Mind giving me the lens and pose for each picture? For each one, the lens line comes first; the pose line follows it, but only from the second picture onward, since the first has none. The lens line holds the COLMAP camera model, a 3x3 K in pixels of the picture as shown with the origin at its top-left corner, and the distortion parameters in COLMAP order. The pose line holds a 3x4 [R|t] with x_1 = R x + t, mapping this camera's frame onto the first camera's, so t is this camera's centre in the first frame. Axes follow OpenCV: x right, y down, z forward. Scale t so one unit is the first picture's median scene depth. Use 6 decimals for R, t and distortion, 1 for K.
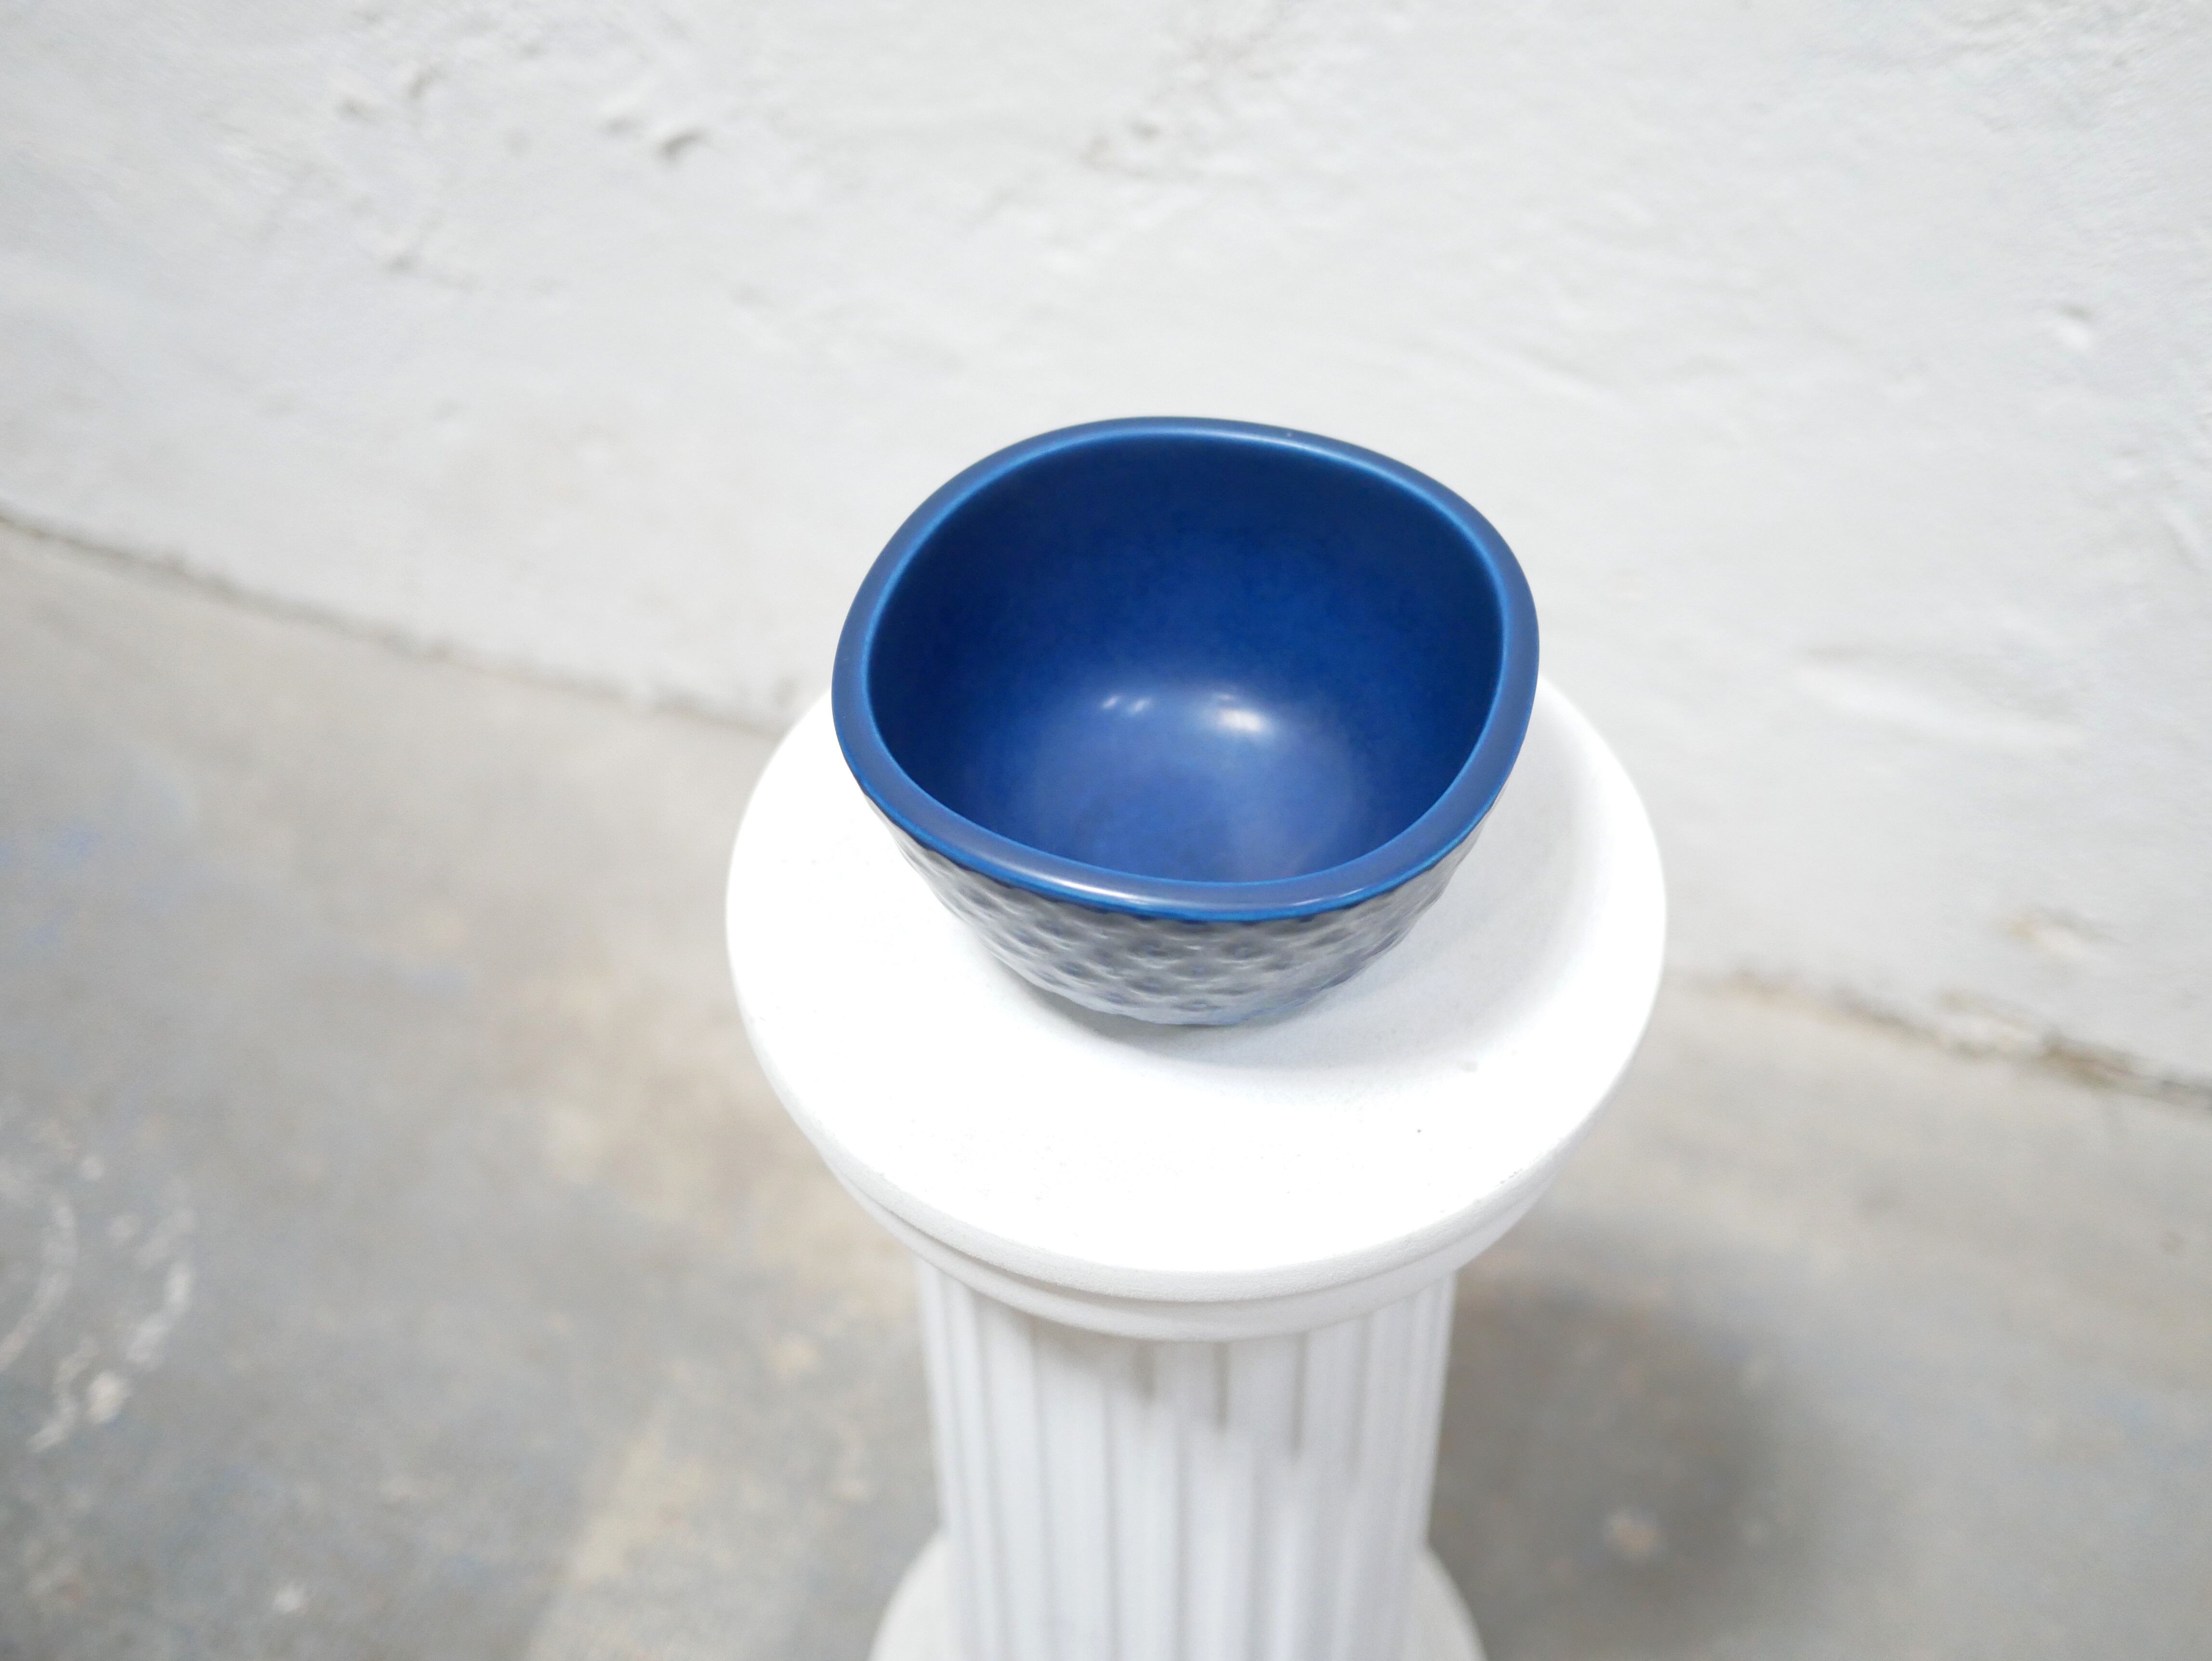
lens RADIAL K [[2523.9, 0, 1104.5], [0, 2523.9, 829.7], [0, 0, 1]] dist [-0.012790, 0.000000]
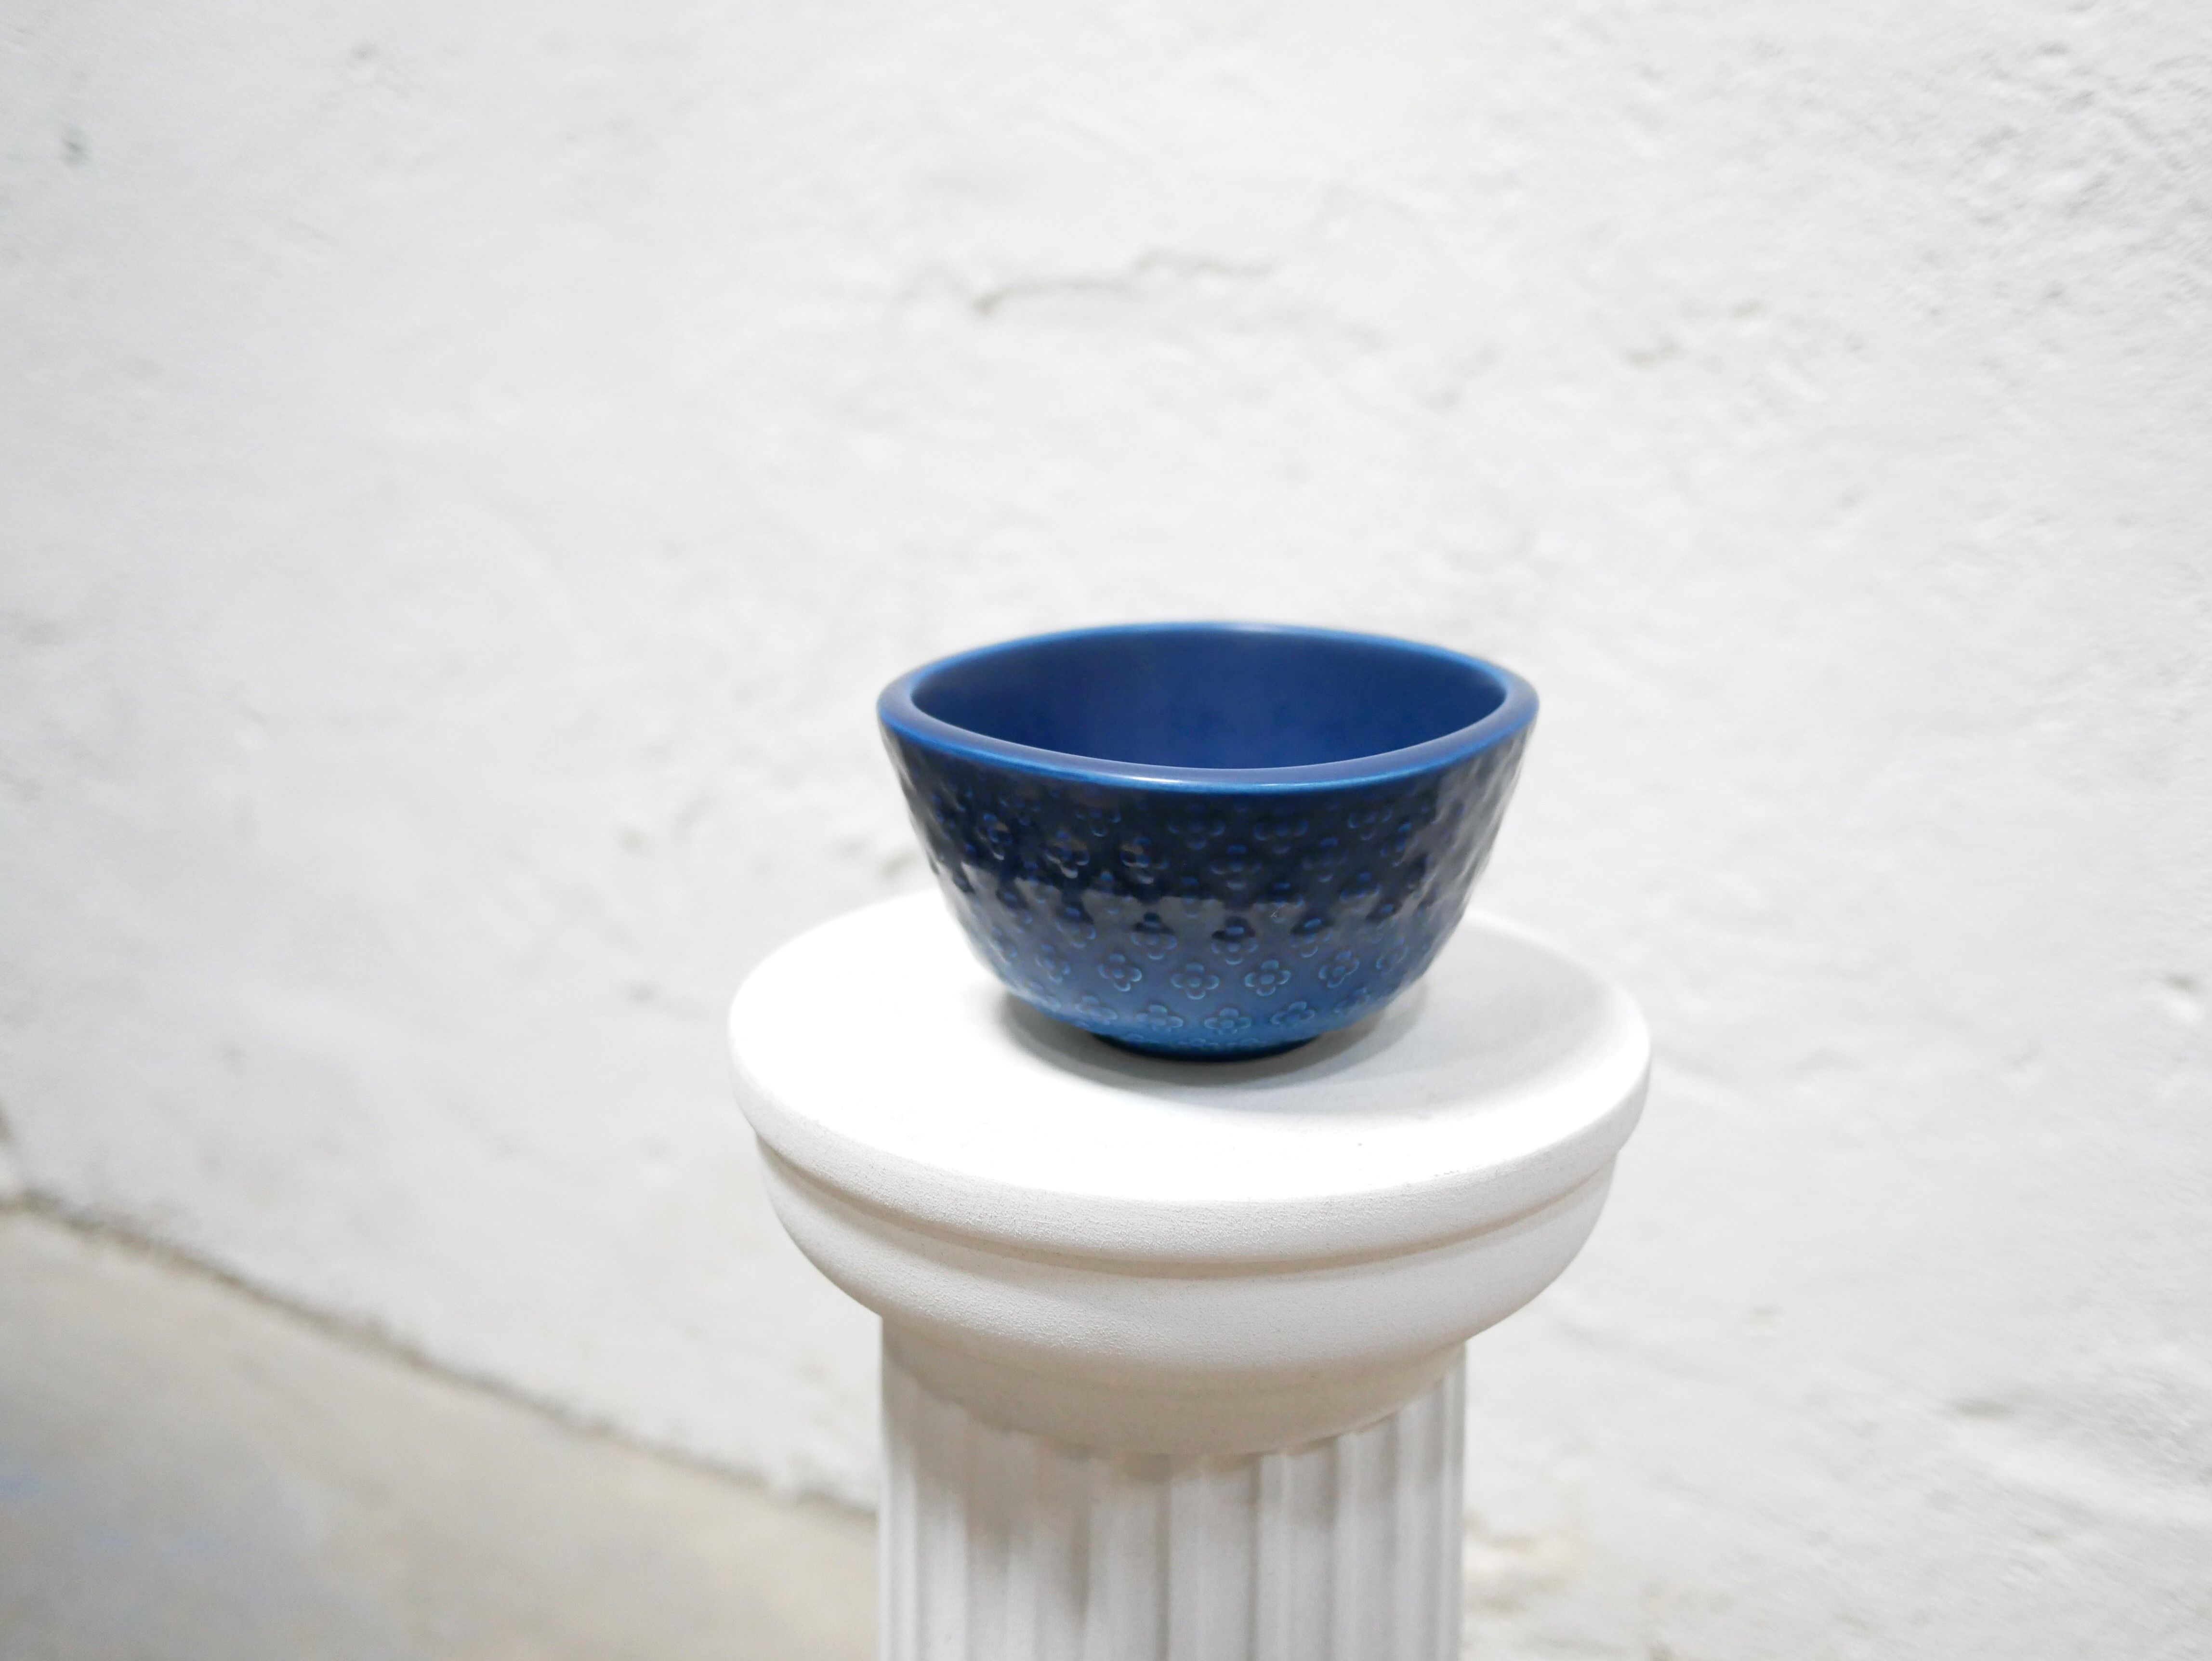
lens RADIAL K [[2523.9, 0, 1105.3], [0, 2523.9, 824.2], [0, 0, 1]] dist [-0.012790, 0.000000]
pose [[0.986385, 0.072803, -0.147462, 0.082579], [-0.139667, 0.844249, -0.517433, 0.271644], [0.086824, 0.530984, 0.842922, 0.052886]]
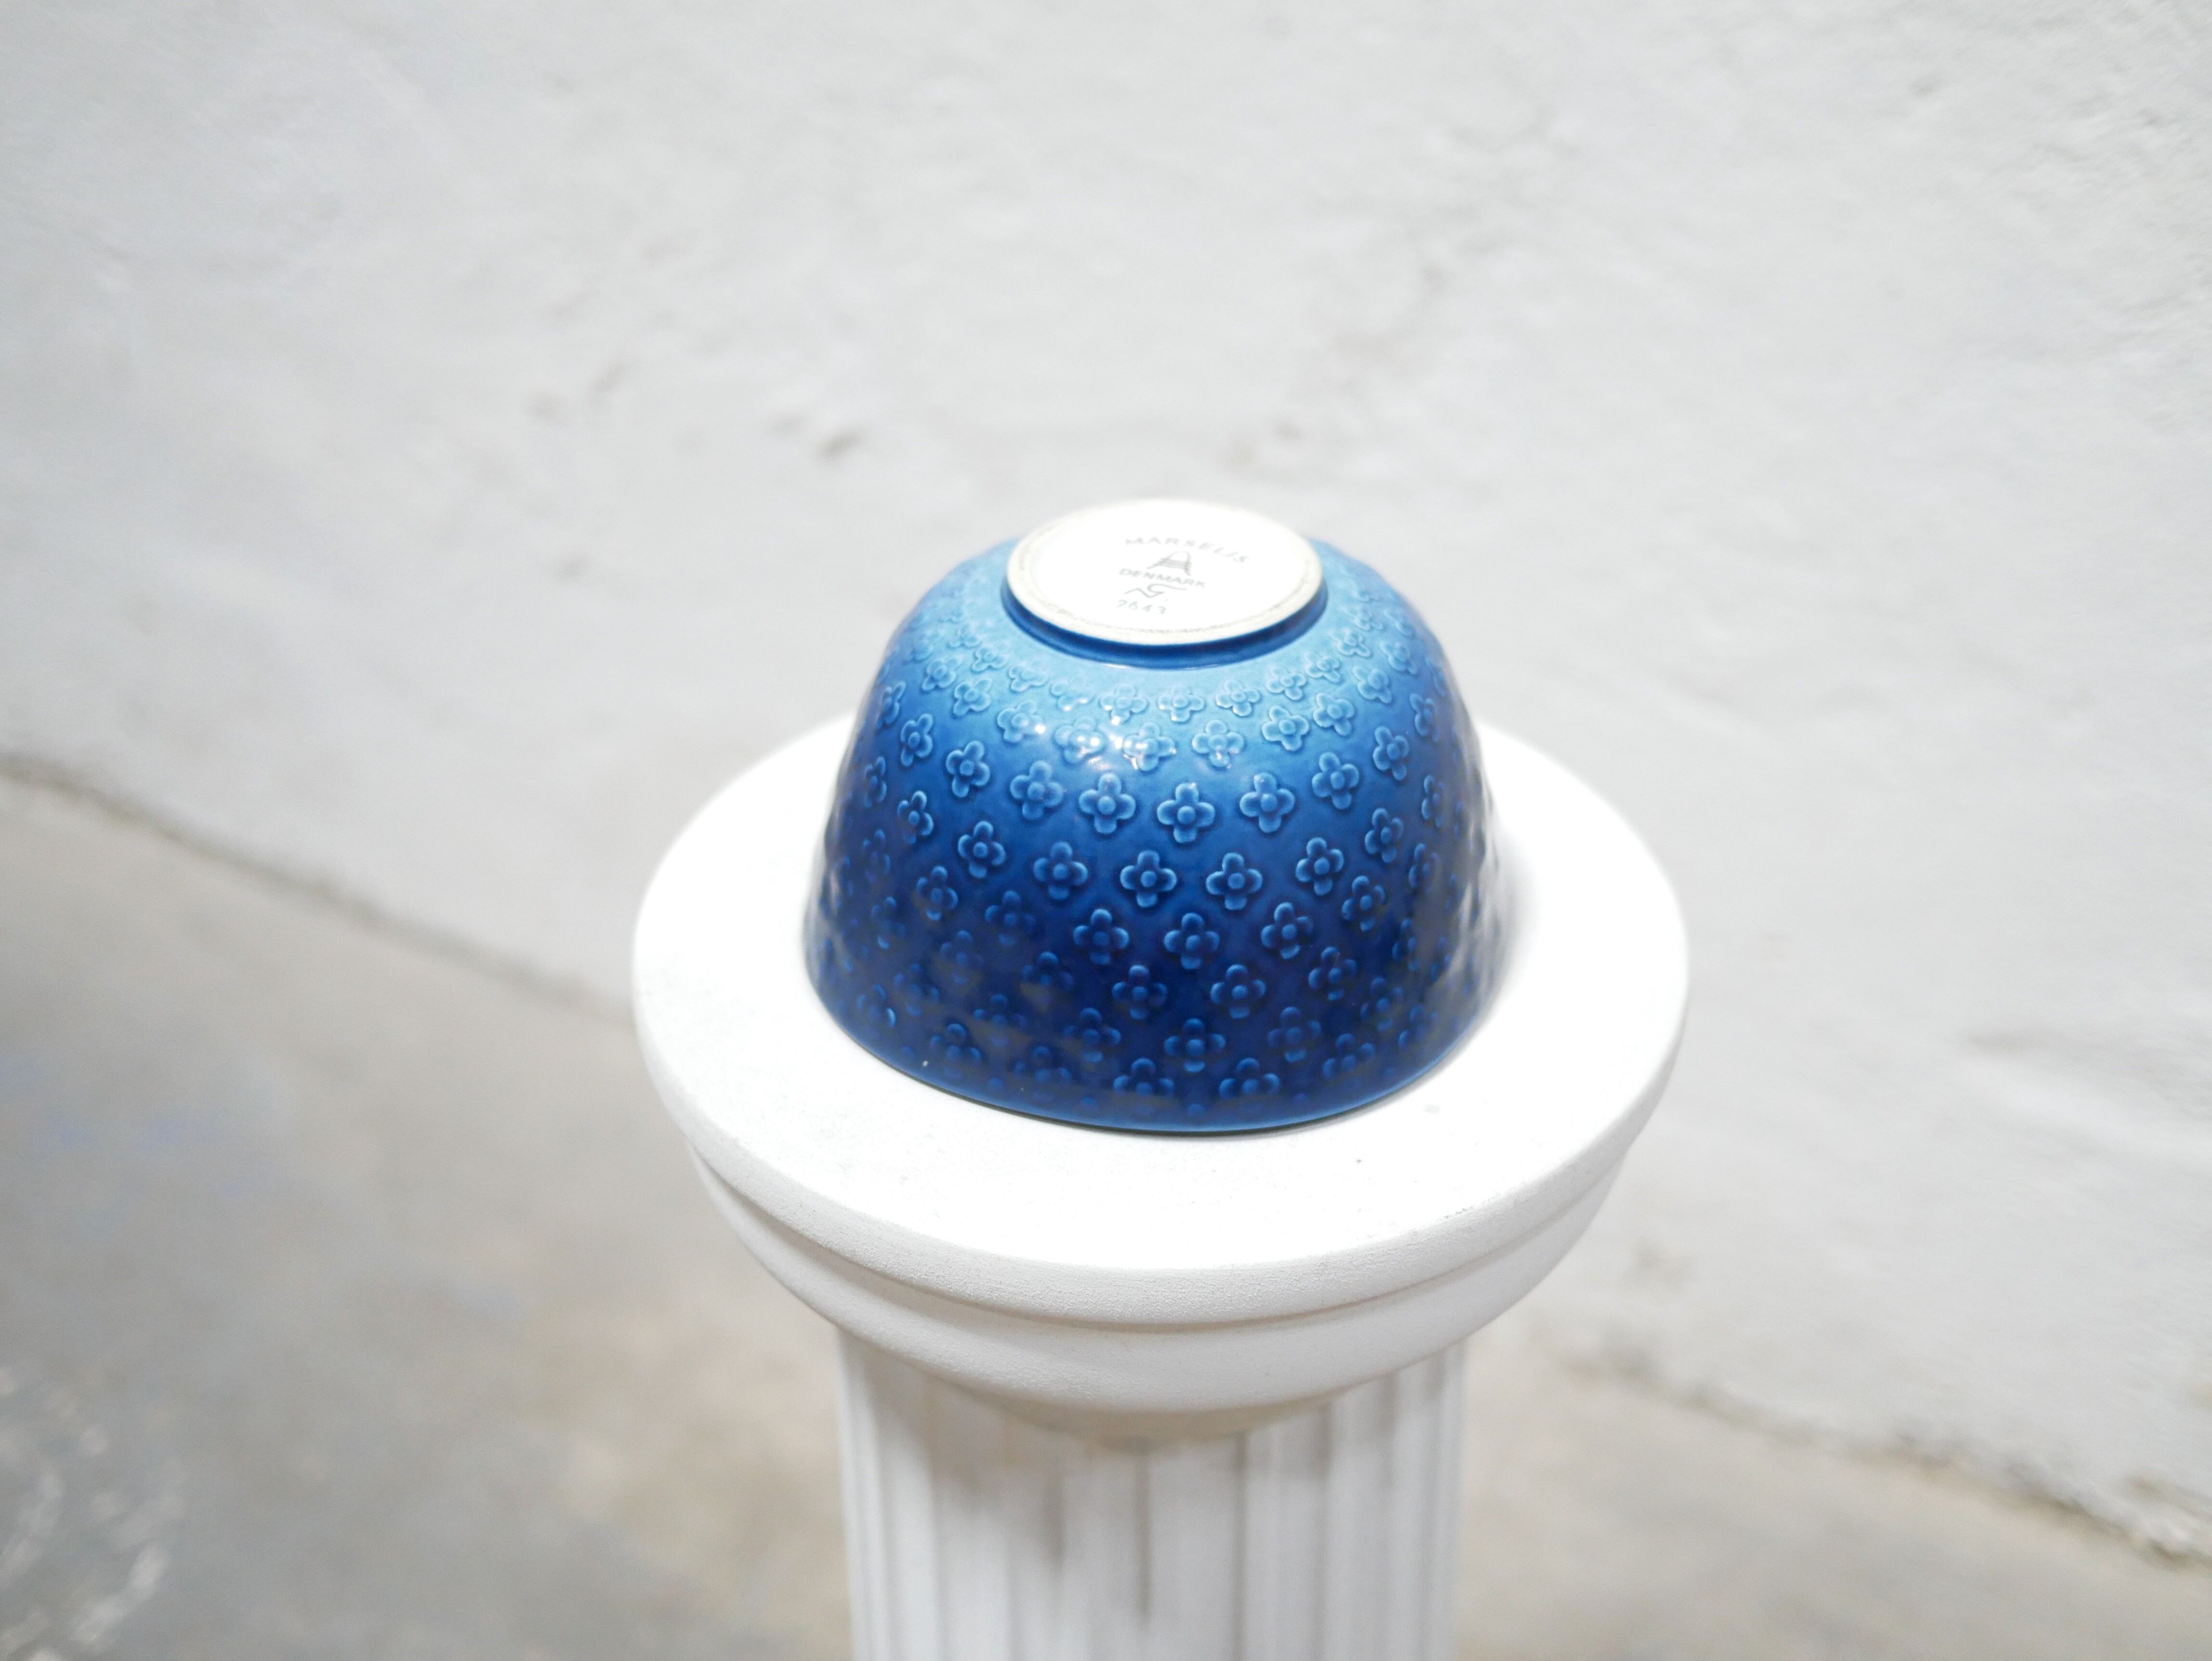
lens RADIAL K [[2523.9, 0, 1111.2], [0, 2523.9, 830.2], [0, 0, 1]] dist [-0.012790, 0.000000]
pose [[0.989806, 0.086075, -0.113471, 0.065453], [-0.113061, 0.959378, -0.258480, 0.123216], [0.086613, 0.268674, 0.959329, 0.074926]]
